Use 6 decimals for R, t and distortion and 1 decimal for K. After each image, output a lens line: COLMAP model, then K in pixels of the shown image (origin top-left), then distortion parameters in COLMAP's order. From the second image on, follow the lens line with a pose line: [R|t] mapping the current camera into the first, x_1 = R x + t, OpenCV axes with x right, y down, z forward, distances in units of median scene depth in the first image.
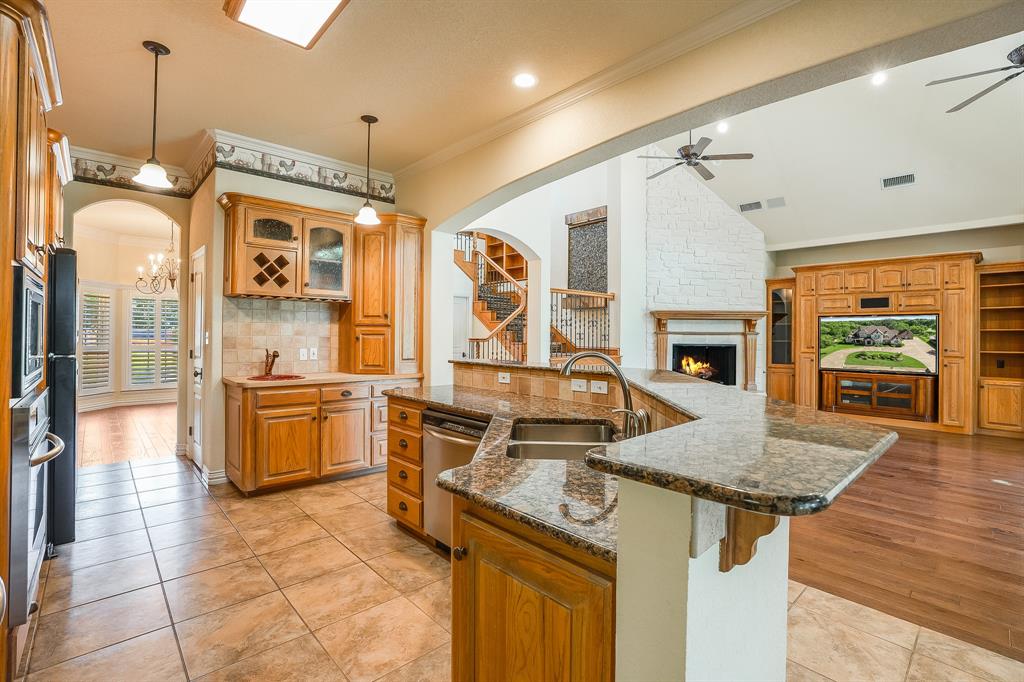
lens RADIAL K [[465.7, 0, 509.9], [0, 465.7, 333.6], [0, 0, 1]] dist [-0.054305, 0.020294]
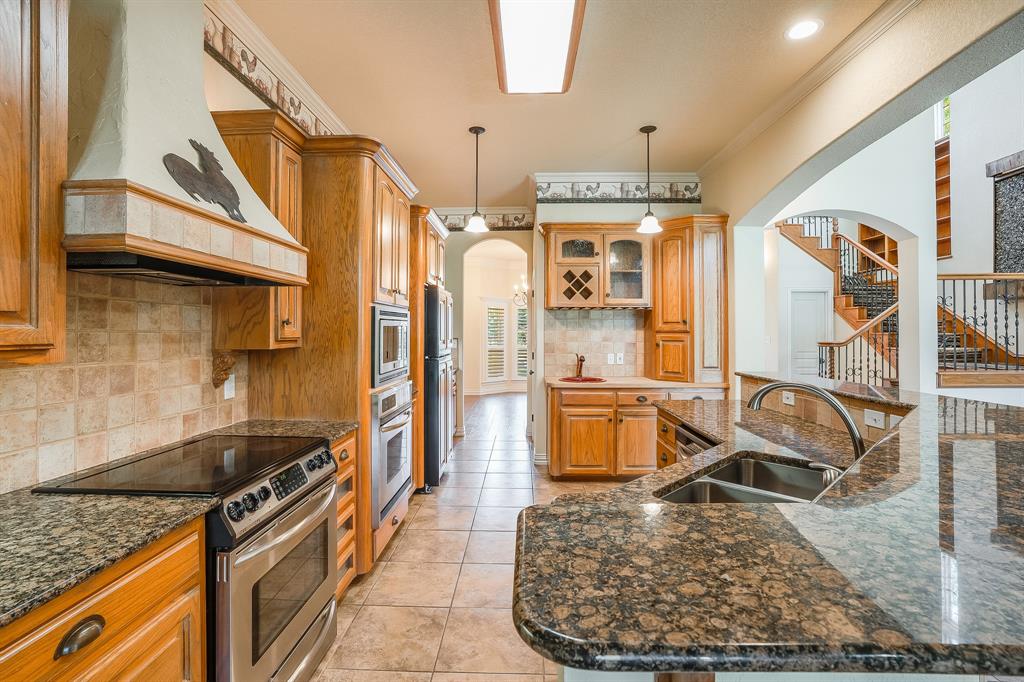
lens RADIAL K [[465.7, 0, 509.9], [0, 465.7, 325.7], [0, 0, 1]] dist [-0.054305, 0.020294]
pose [[0.716719, -0.017104, -0.697152, 0.098524], [0.007818, 0.999833, -0.016494, -0.011566], [0.697318, 0.006371, 0.716733, 0.036425]]
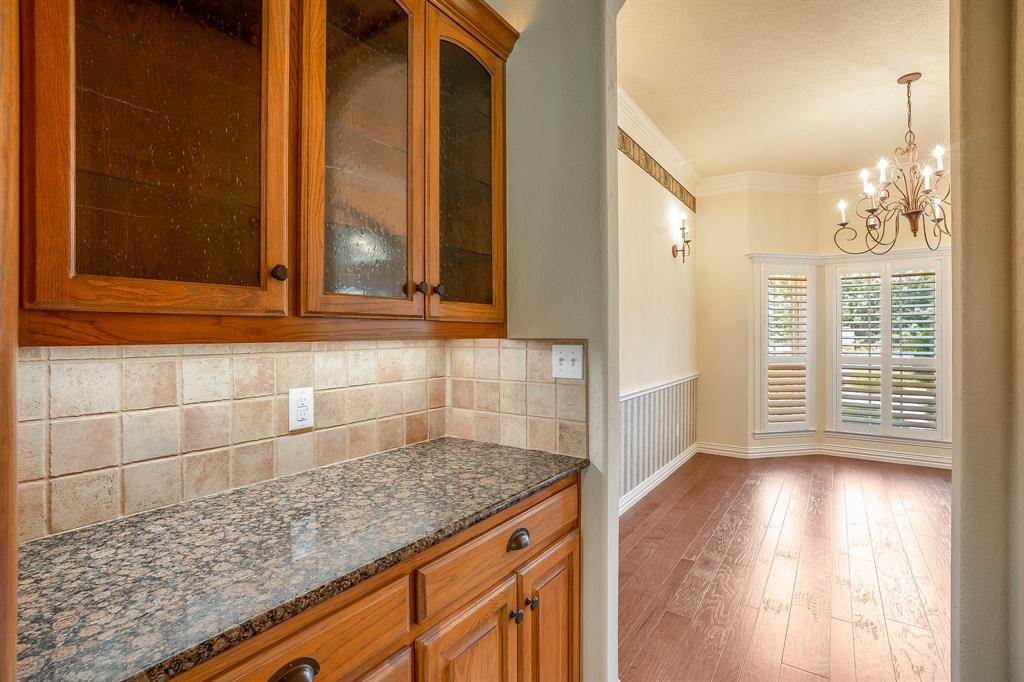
lens RADIAL K [[465.7, 0, 511.8], [0, 465.7, 338.1], [0, 0, 1]] dist [-0.054305, 0.020294]
pose [[0.209092, -0.003565, -0.977890, -0.422702], [0.010276, 0.999946, -0.001449, -0.003515], [0.977842, -0.009746, 0.209117, 0.561043]]
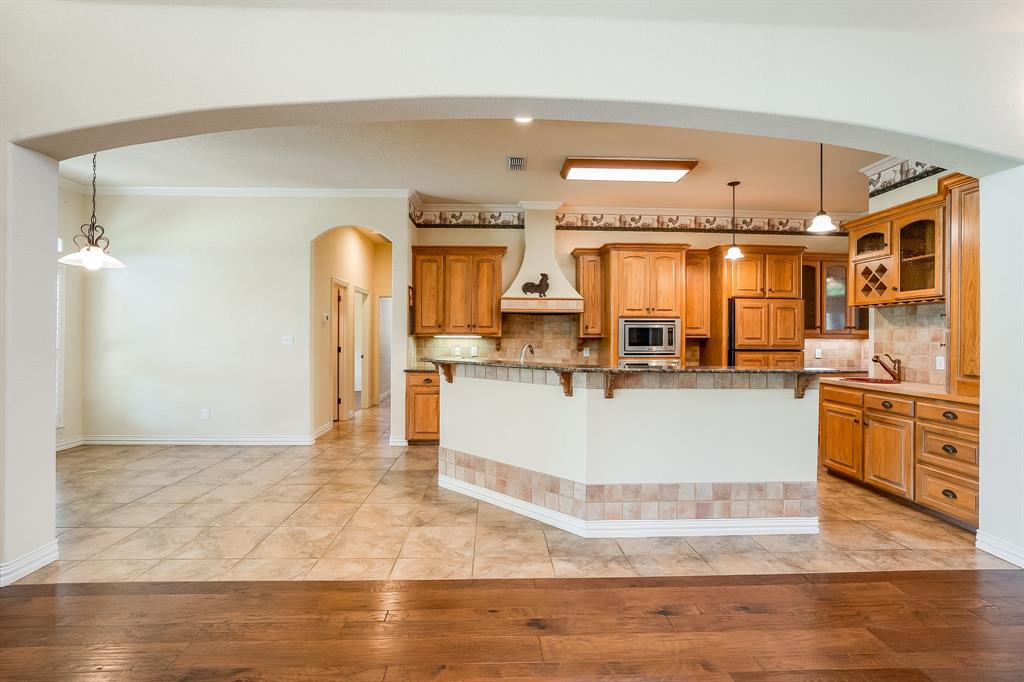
lens RADIAL K [[465.2, 0, 508.2], [0, 465.2, 333.6], [0, 0, 1]] dist [-0.031228, 0.009234]
pose [[-0.648225, -0.019012, -0.761211, 0.519113], [-0.010573, 0.999817, -0.015969, 0.007624], [0.761375, -0.002303, -0.648307, 0.640681]]
